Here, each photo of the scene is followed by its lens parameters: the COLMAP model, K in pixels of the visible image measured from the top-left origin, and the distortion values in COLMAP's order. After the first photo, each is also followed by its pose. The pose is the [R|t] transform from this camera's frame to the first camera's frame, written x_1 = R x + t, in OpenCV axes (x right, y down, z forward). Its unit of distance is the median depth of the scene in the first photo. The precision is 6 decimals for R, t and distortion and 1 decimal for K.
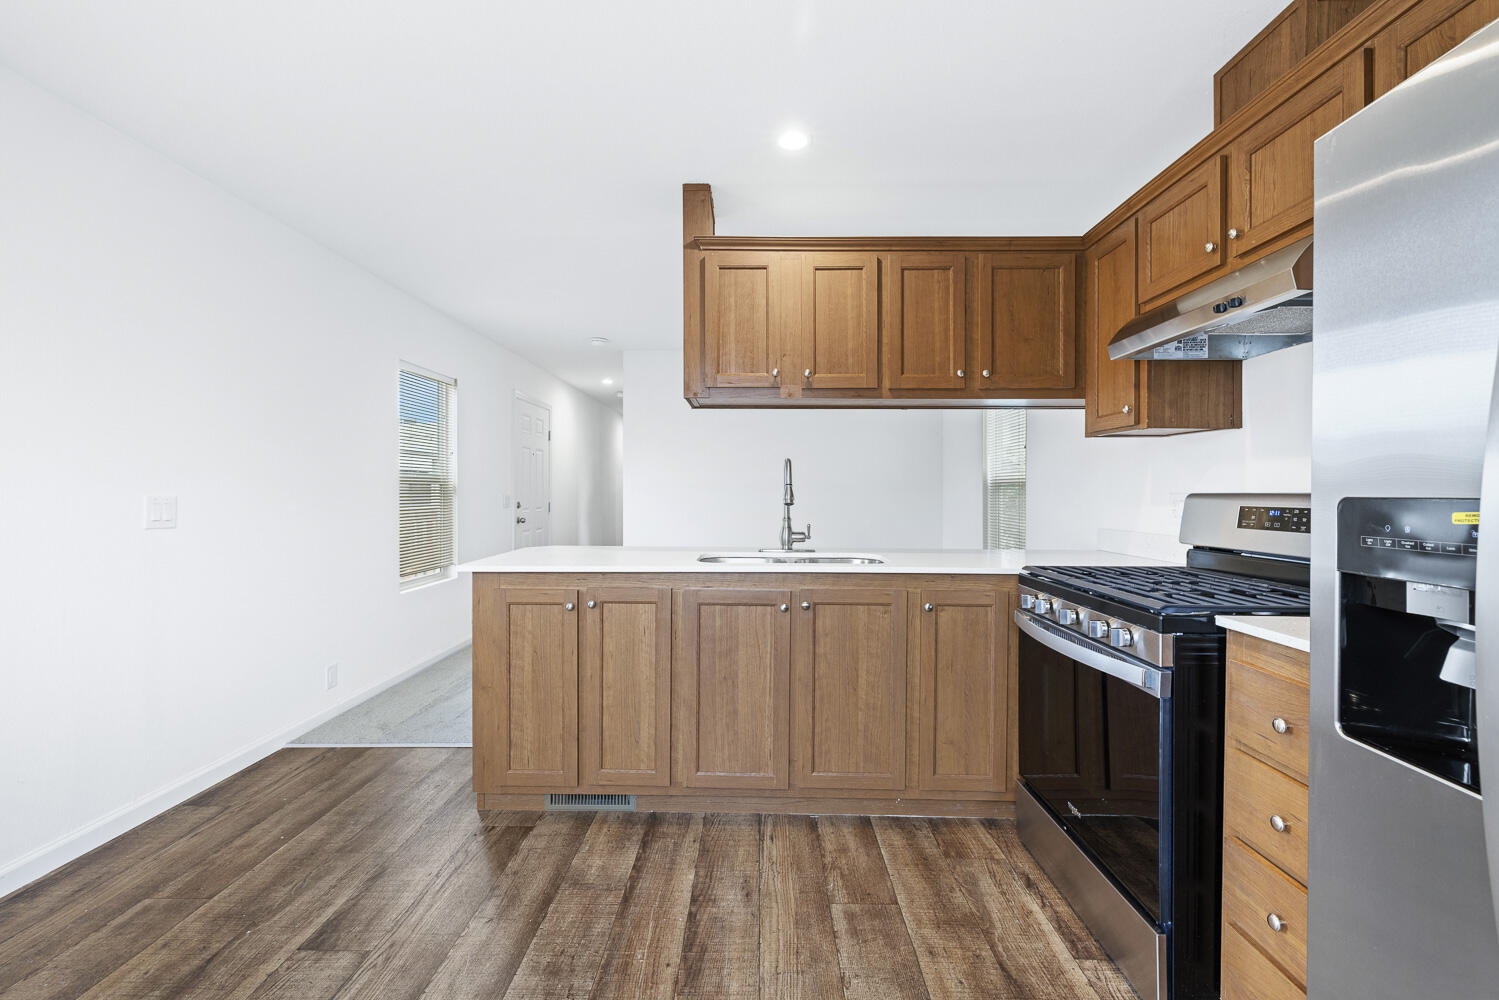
lens RADIAL K [[633.5, 0, 748.2], [0, 633.5, 496.3], [0, 0, 1]] dist [0.000080, 0.000910]
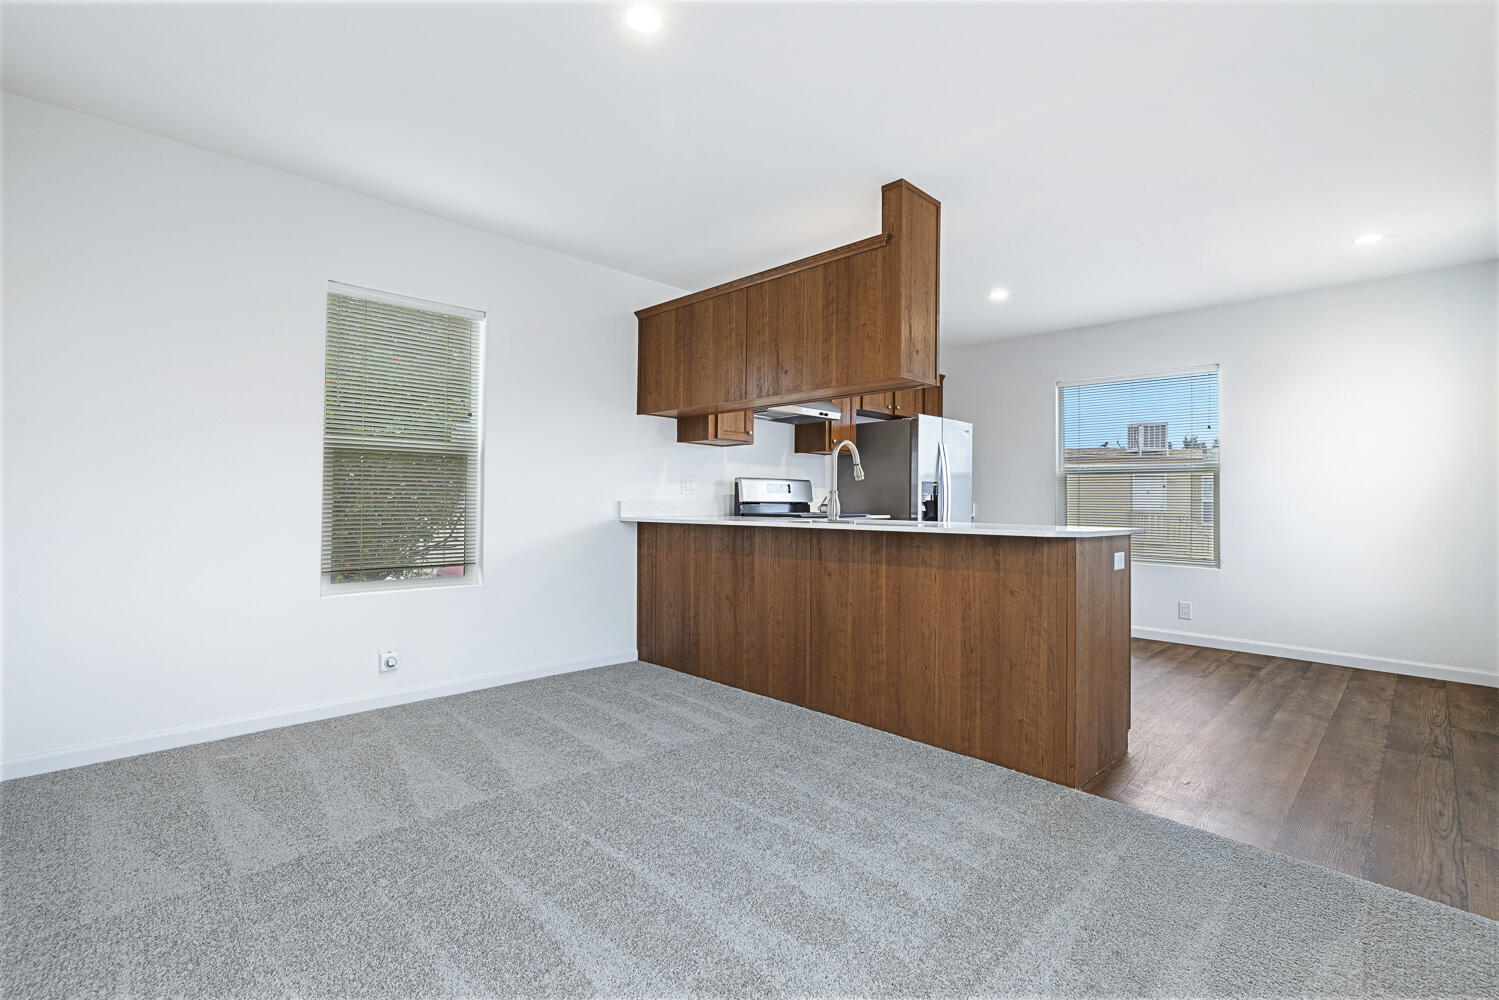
lens RADIAL K [[661.7, 0, 750.2], [0, 661.7, 493.0], [0, 0, 1]] dist [-0.008211, -0.000191]
pose [[-0.712584, 0.000679, 0.701586, -0.799017], [-0.004203, 0.999977, -0.005237, 0.055279], [-0.701574, -0.006680, -0.712565, 2.382051]]
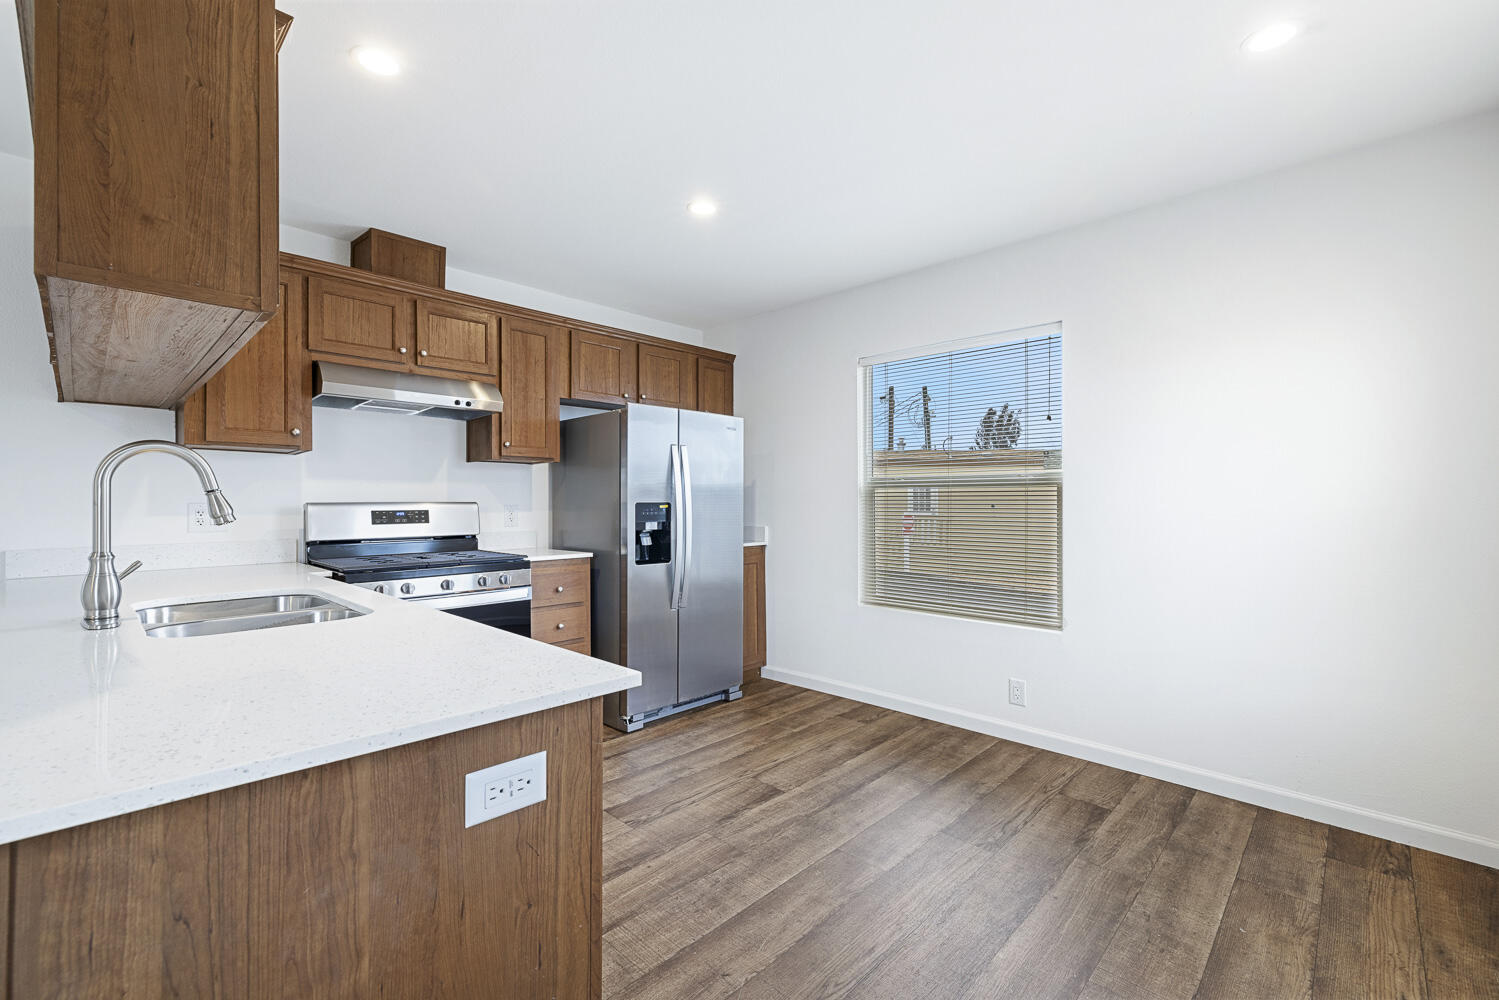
lens RADIAL K [[633.5, 0, 751.7], [0, 633.5, 498.6], [0, 0, 1]] dist [0.000080, 0.000910]
pose [[-0.736436, 0.003571, 0.676497, -0.810847], [0.007460, 0.999968, 0.002842, -0.009499], [-0.676466, 0.007140, -0.736439, 1.264022]]
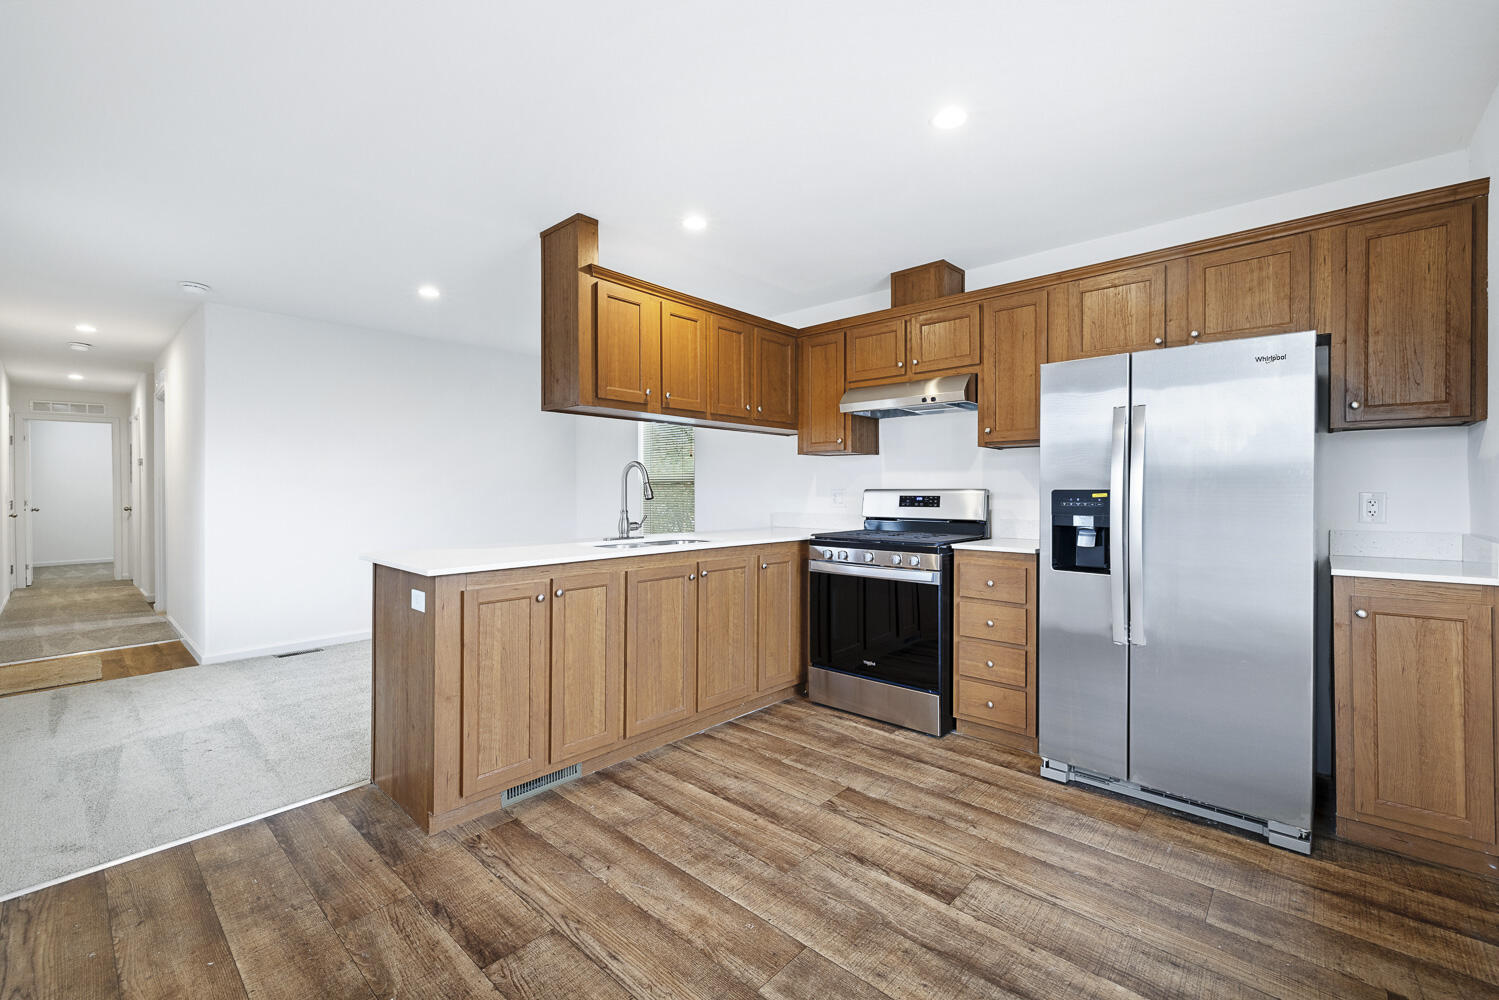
lens RADIAL K [[633.5, 0, 757.0], [0, 633.5, 488.9], [0, 0, 1]] dist [0.000080, 0.000910]
pose [[0.651193, -0.000812, 0.758911, -0.843777], [0.007710, 0.999955, -0.005546, 0.002207], [-0.758873, 0.009462, 0.651170, 0.043390]]
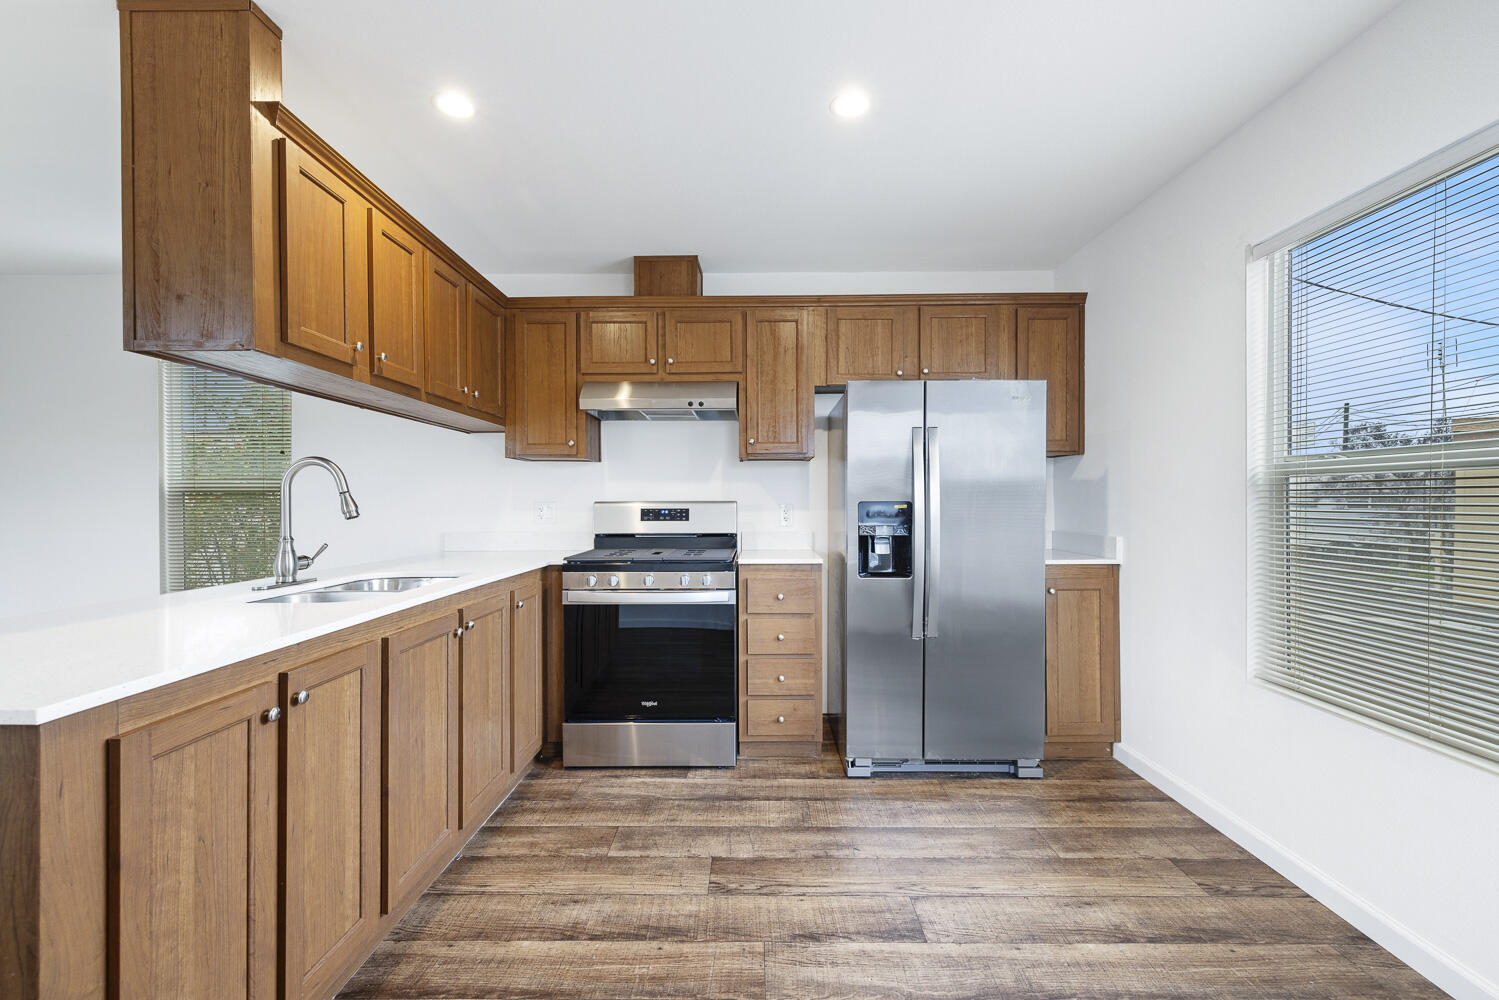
lens RADIAL K [[633.5, 0, 754.0], [0, 633.5, 504.0], [0, 0, 1]] dist [0.000080, 0.000910]
pose [[-0.017097, -0.005258, 0.999840, -0.825737], [0.011892, 0.999914, 0.005462, -0.002510], [-0.999783, 0.011983, -0.017033, 0.597108]]
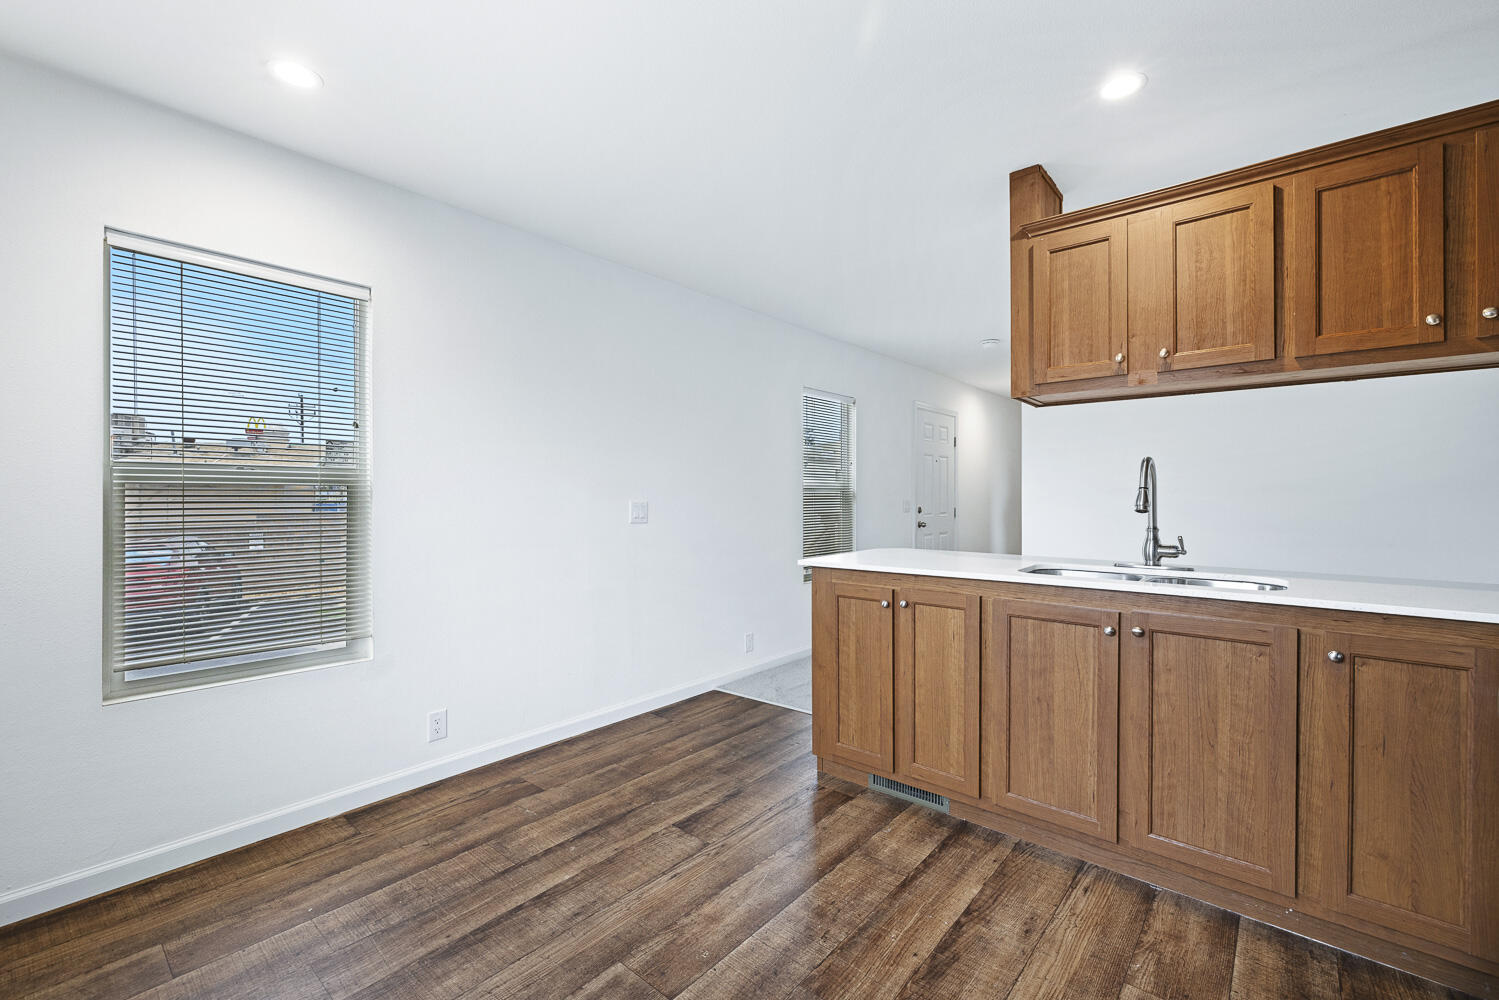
lens RADIAL K [[633.5, 0, 747.6], [0, 633.5, 500.5], [0, 0, 1]] dist [0.000080, 0.000910]
pose [[0.770465, -0.000234, -0.637483, 0.226038], [-0.000709, 0.999999, -0.001223, -0.000838], [0.637482, 0.001394, 0.770464, 0.018495]]
